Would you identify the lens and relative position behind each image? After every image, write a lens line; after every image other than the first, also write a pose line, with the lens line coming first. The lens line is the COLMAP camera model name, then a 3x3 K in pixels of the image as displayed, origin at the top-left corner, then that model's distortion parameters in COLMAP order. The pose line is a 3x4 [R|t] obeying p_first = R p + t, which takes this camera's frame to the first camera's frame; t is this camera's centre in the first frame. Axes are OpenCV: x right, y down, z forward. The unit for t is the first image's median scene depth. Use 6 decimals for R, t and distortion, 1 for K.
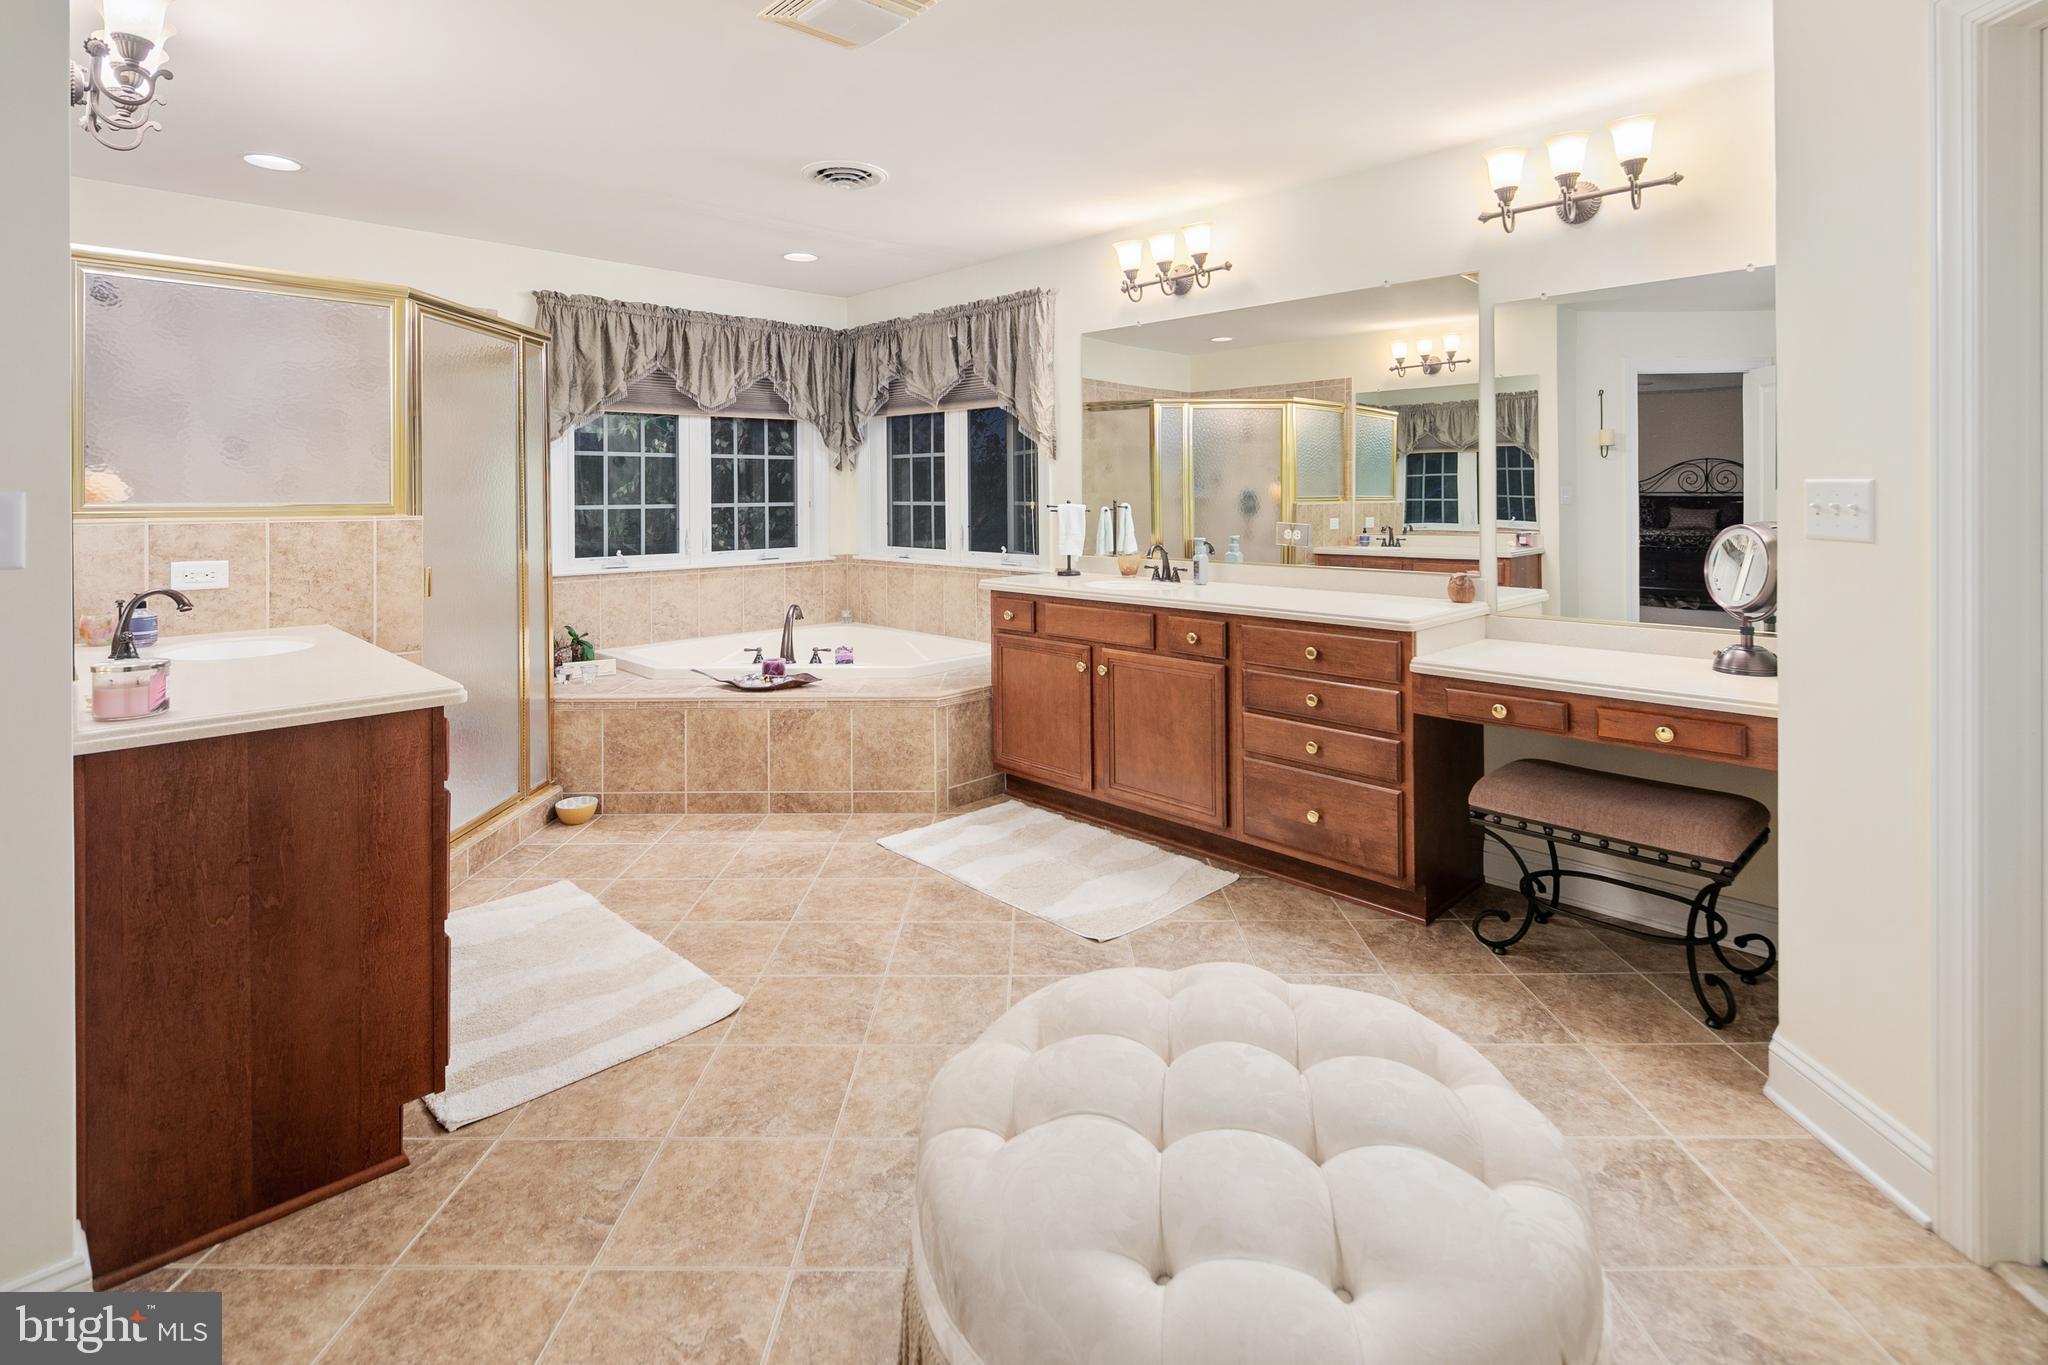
lens RADIAL K [[999.8, 0, 1015.6], [0, 999.8, 485.3], [0, 0, 1]] dist [-0.000071, -0.001148]
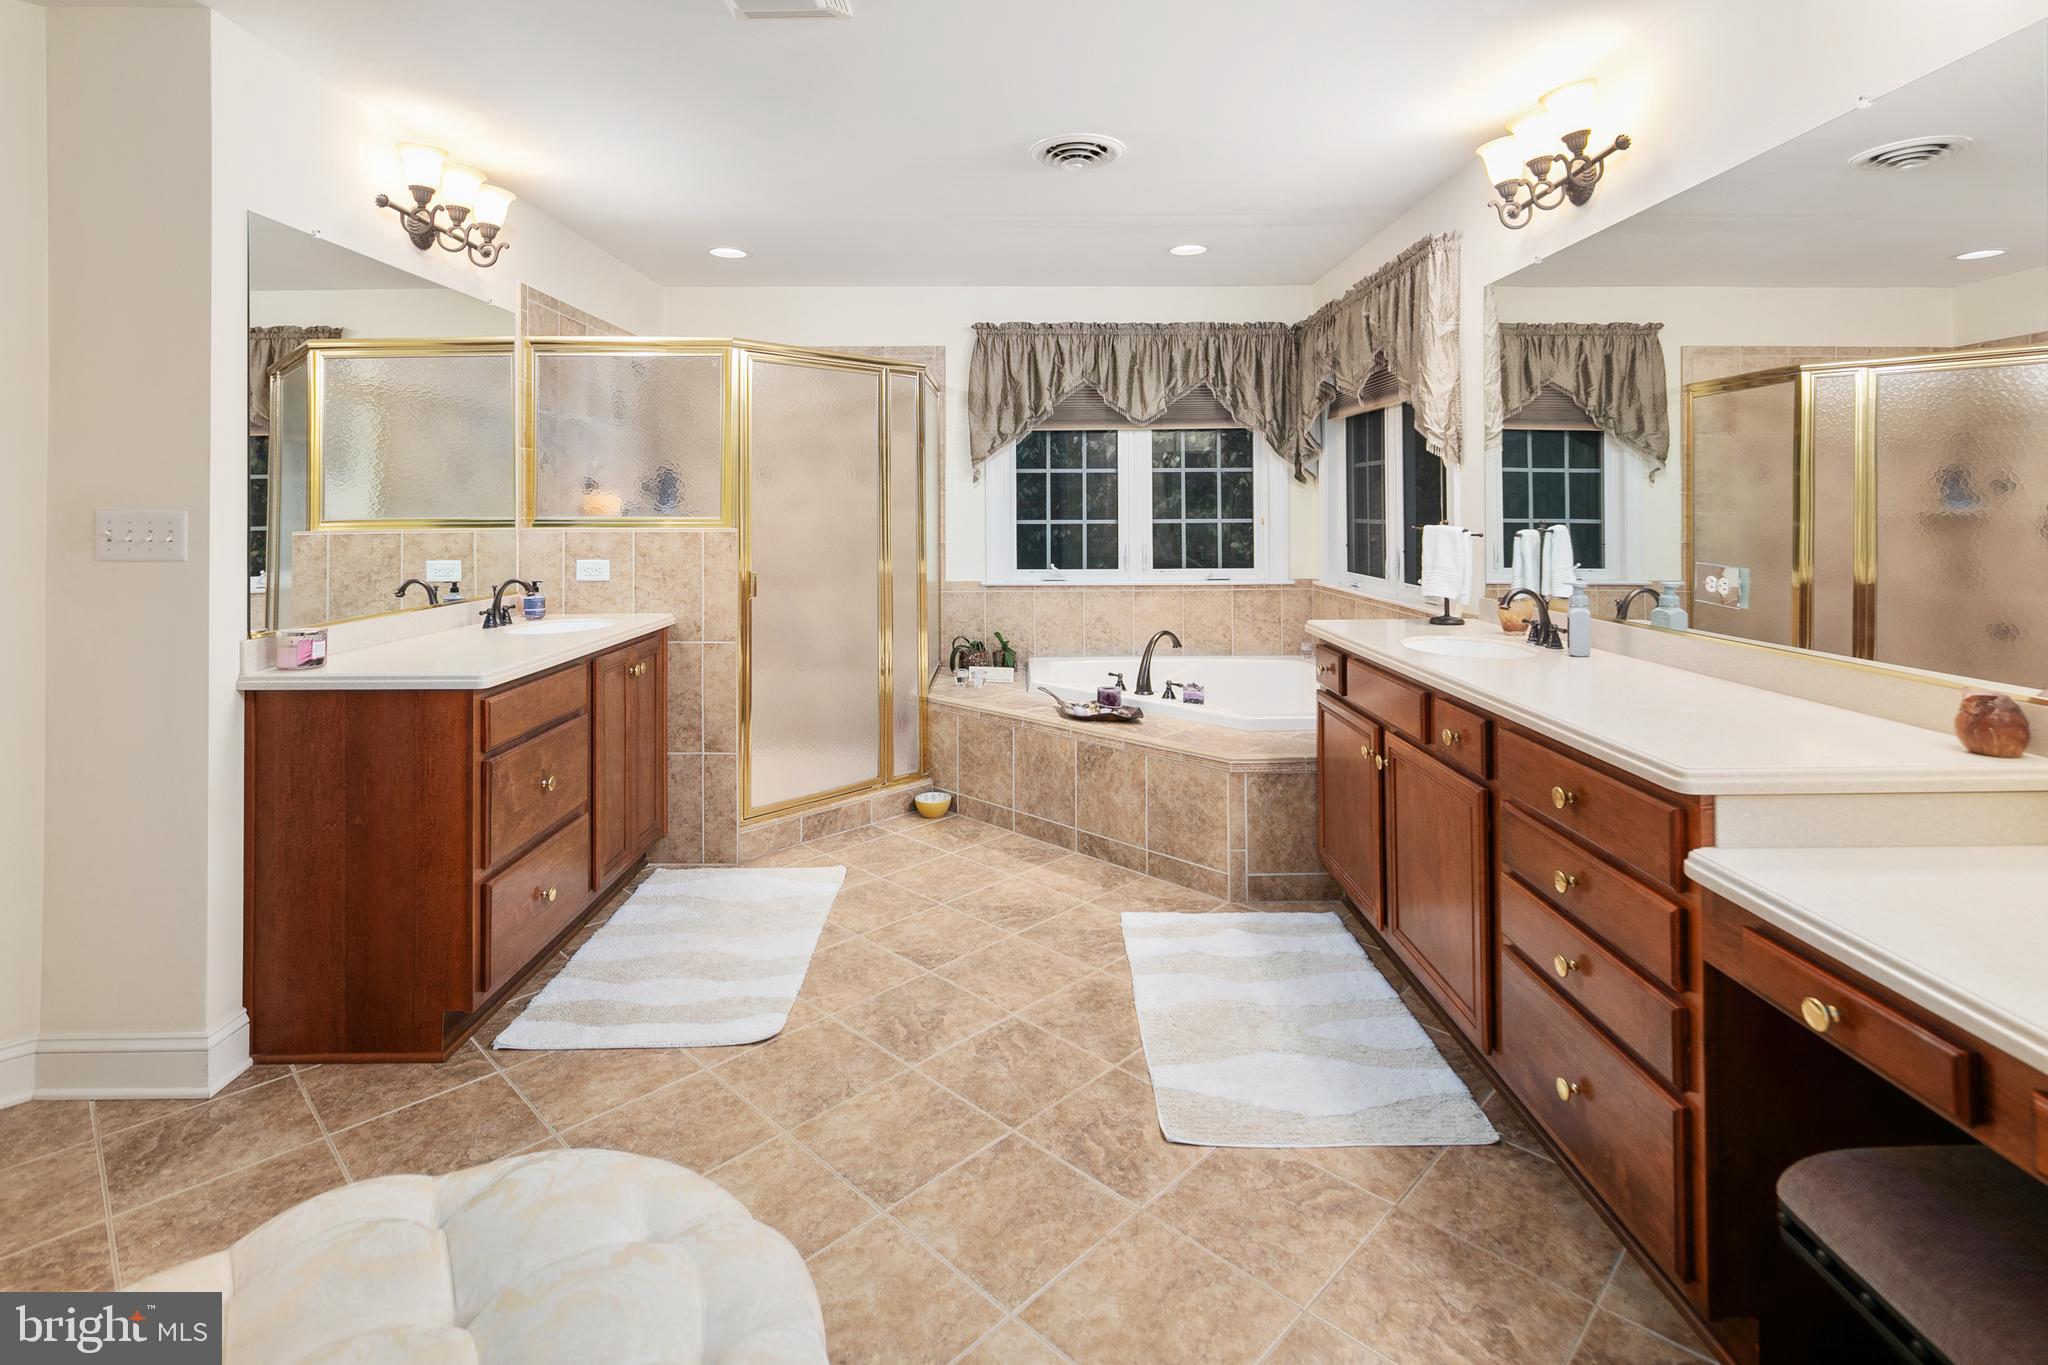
lens RADIAL K [[984.8, 0, 1022.5], [0, 984.8, 495.7], [0, 0, 1]] dist [0.001104, -0.000965]
pose [[0.722817, -0.006593, -0.691008, 0.354674], [0.004904, 0.999978, -0.004410, -0.001382], [0.691022, -0.000201, 0.722834, 0.297138]]
